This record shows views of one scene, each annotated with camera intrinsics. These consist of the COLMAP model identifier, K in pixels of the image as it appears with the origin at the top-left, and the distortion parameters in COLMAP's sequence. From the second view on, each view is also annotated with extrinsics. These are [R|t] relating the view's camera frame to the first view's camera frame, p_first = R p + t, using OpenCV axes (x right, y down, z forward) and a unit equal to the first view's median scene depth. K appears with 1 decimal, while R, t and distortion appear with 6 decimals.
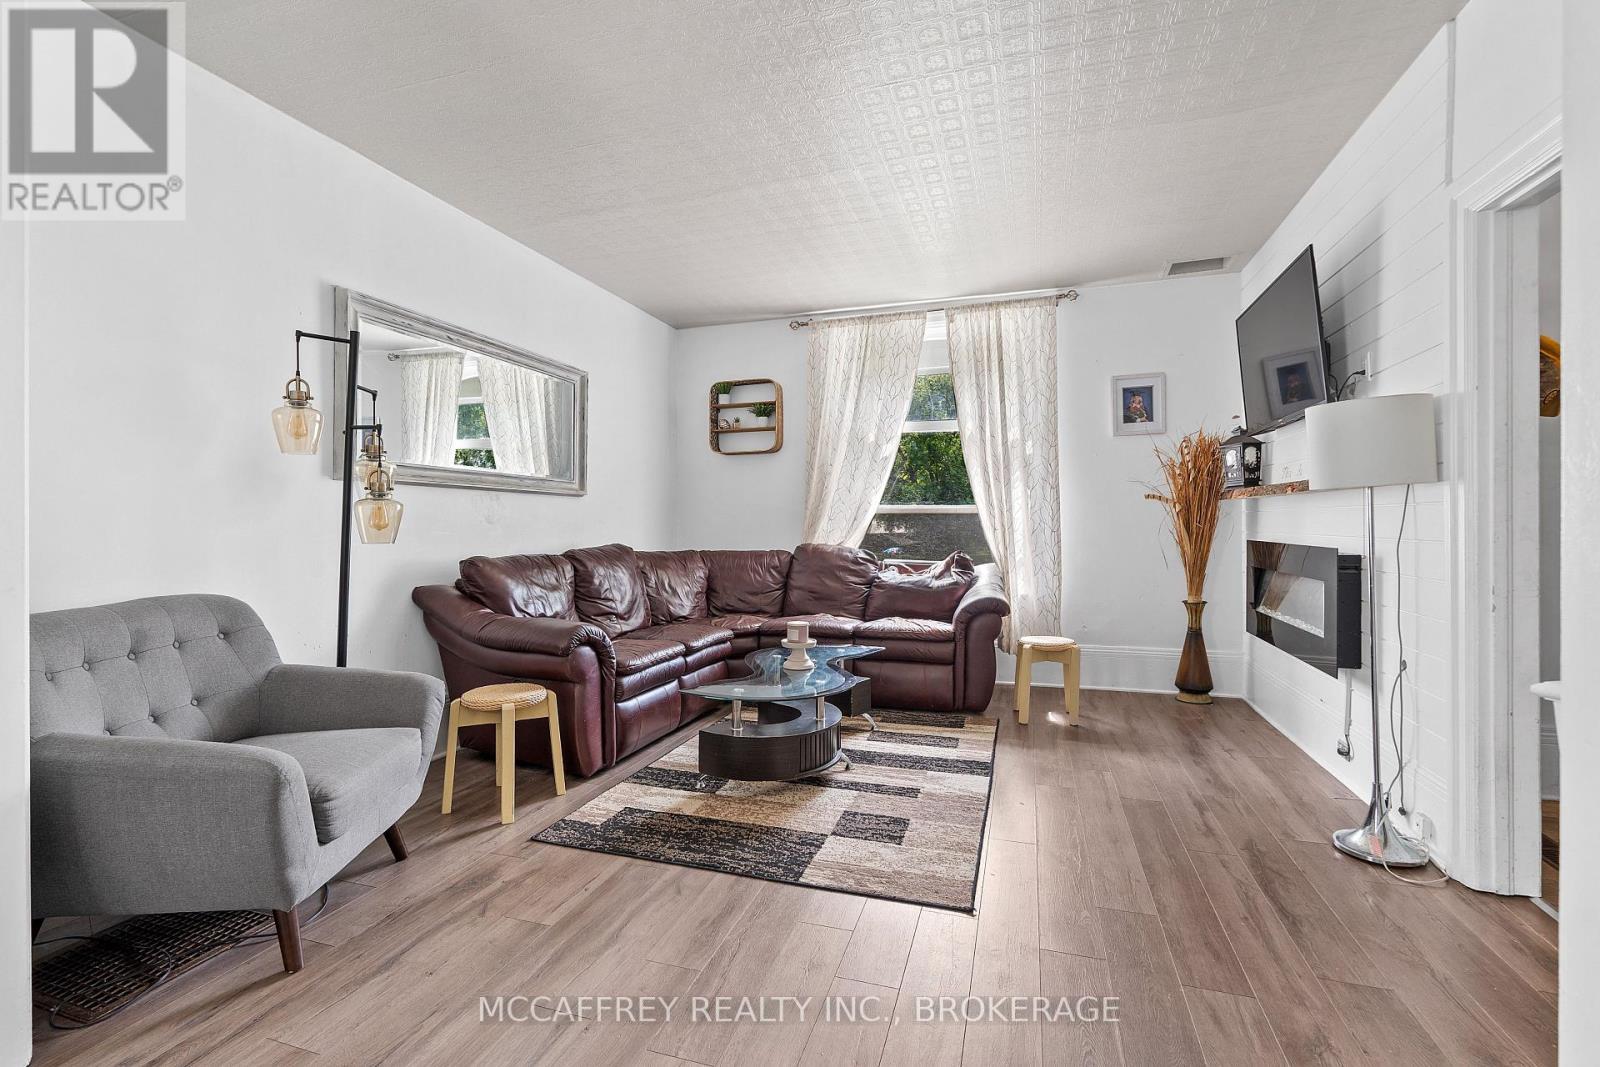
lens RADIAL K [[689.6, 0, 802.8], [0, 689.6, 527.7], [0, 0, 1]] dist [-0.003478, 0.000102]
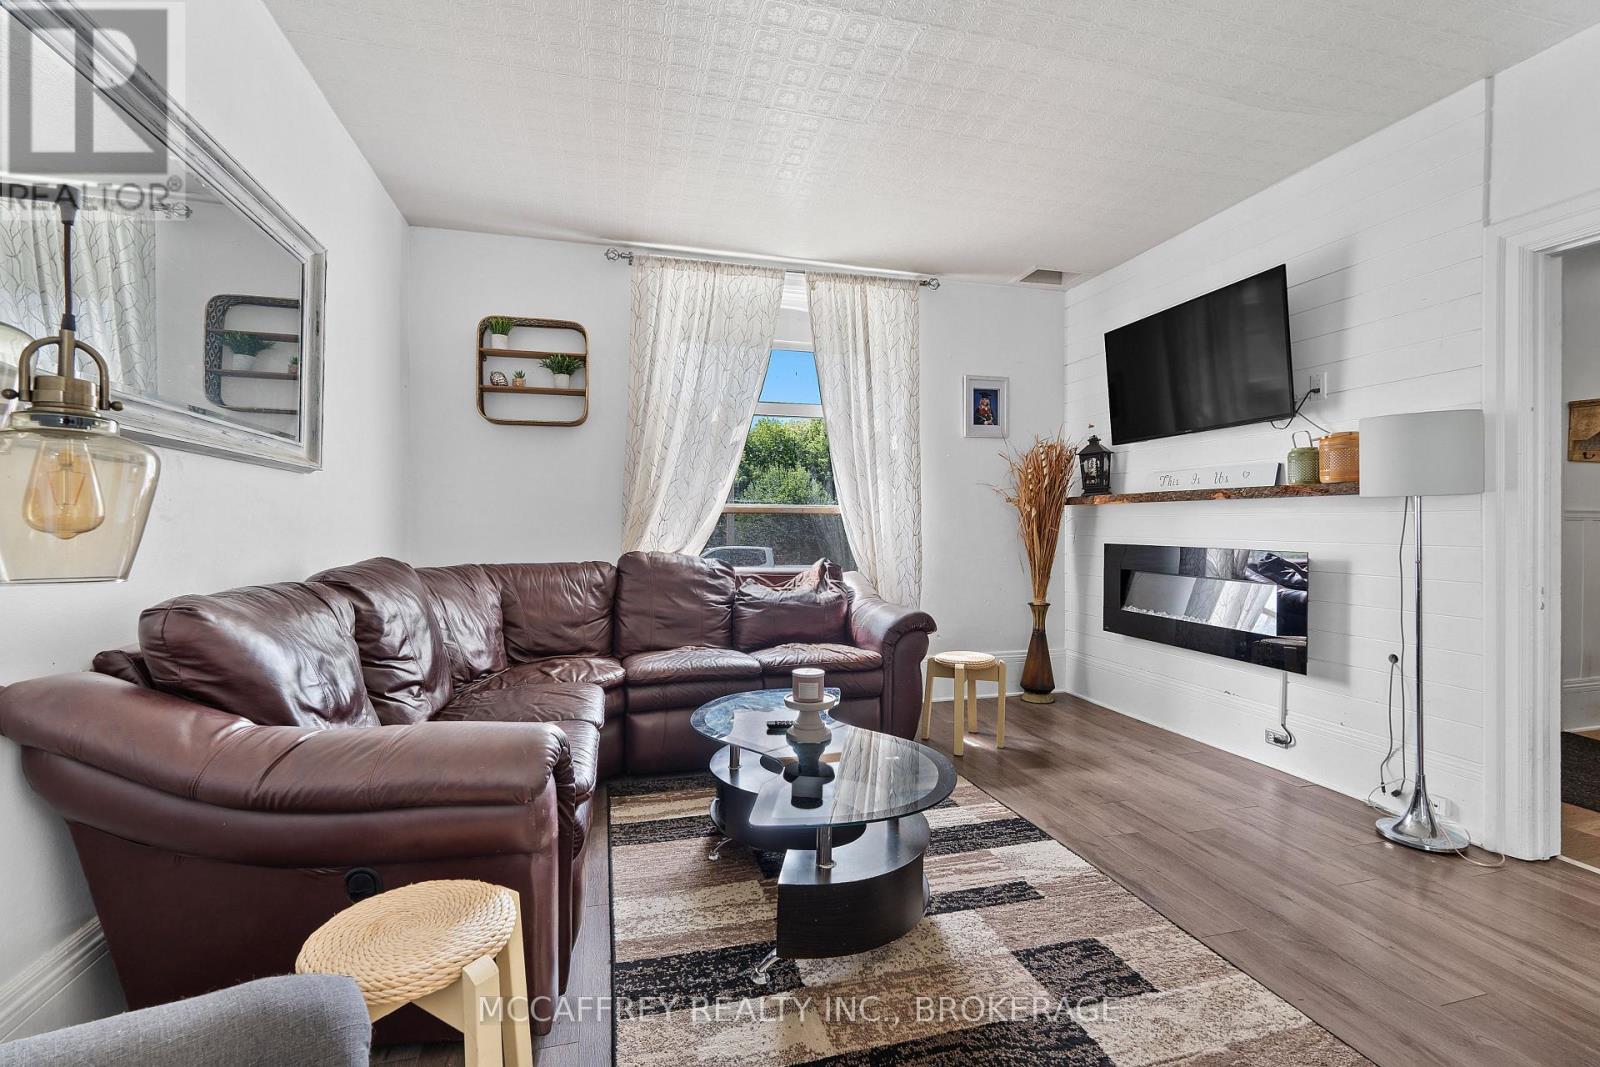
lens RADIAL K [[689.6, 0, 787.8], [0, 689.6, 525.9], [0, 0, 1]] dist [-0.003478, 0.000102]
pose [[0.842355, 0.006740, 0.538882, -0.417385], [-0.004017, 0.999973, -0.006227, -0.001090], [-0.538909, 0.003081, 0.842359, 0.469589]]
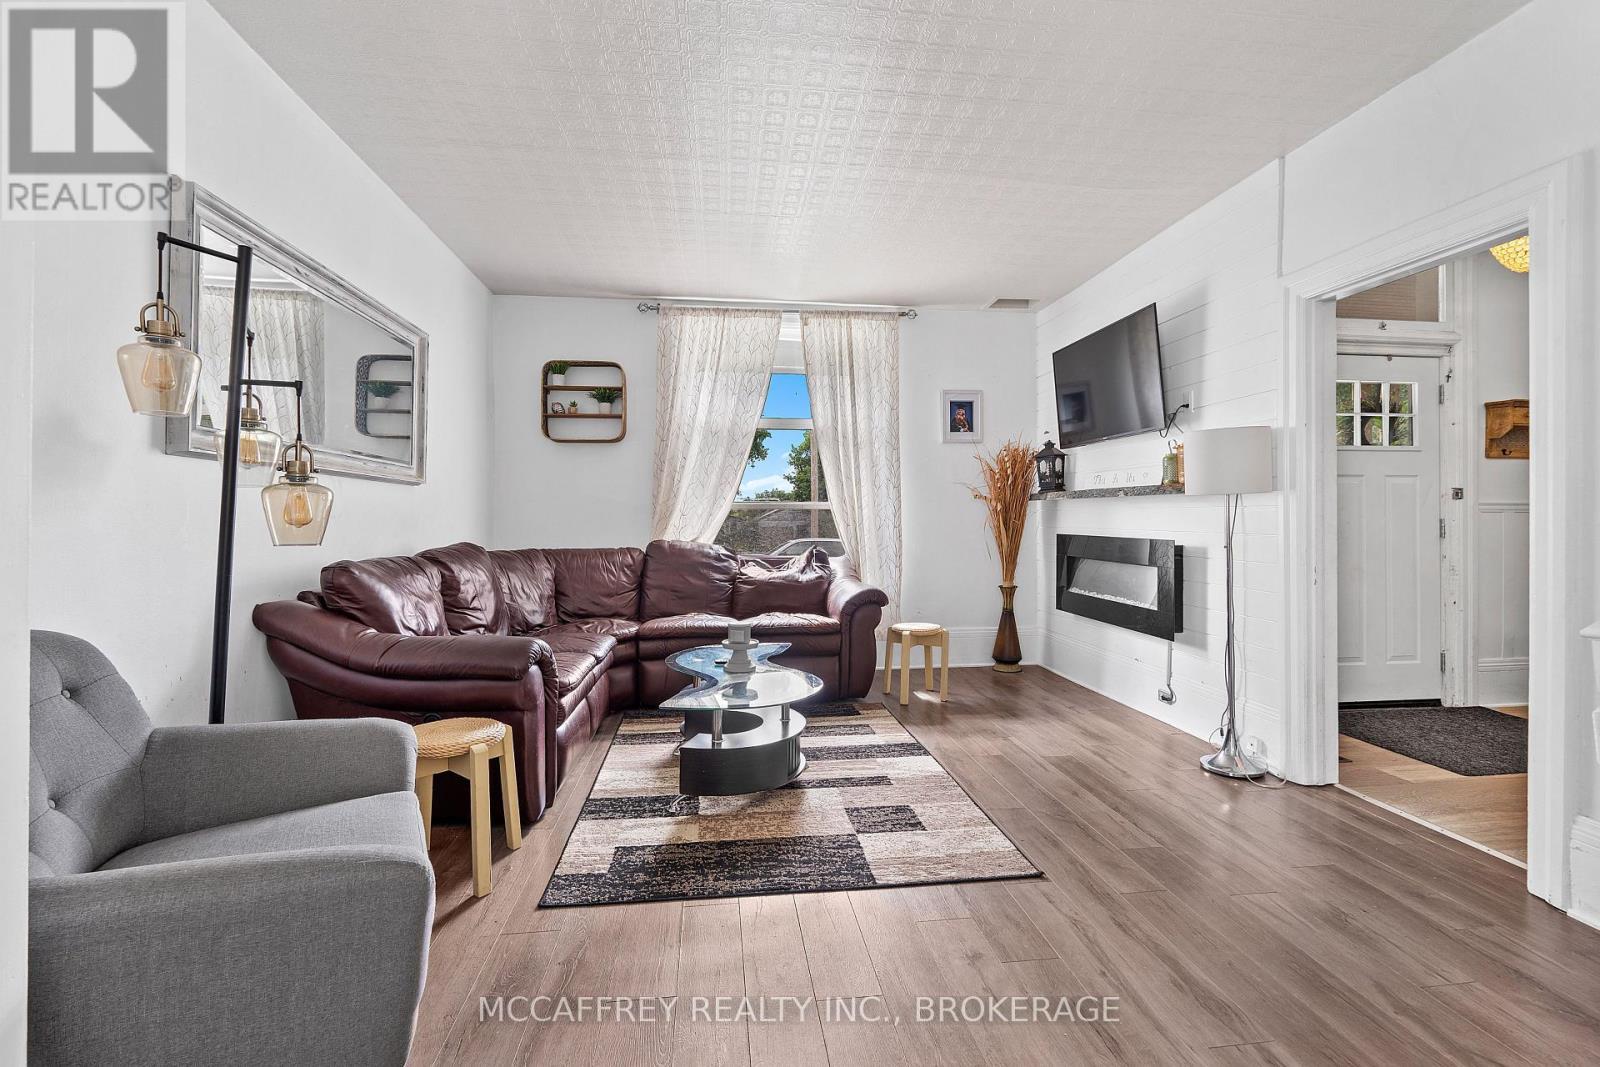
lens RADIAL K [[689.6, 0, 790.4], [0, 689.6, 518.1], [0, 0, 1]] dist [-0.003478, 0.000102]
pose [[0.911065, 0.004184, 0.412242, -0.361232], [-0.001468, 0.999975, -0.006906, -0.001426], [-0.412260, 0.005687, 0.911048, 0.104361]]
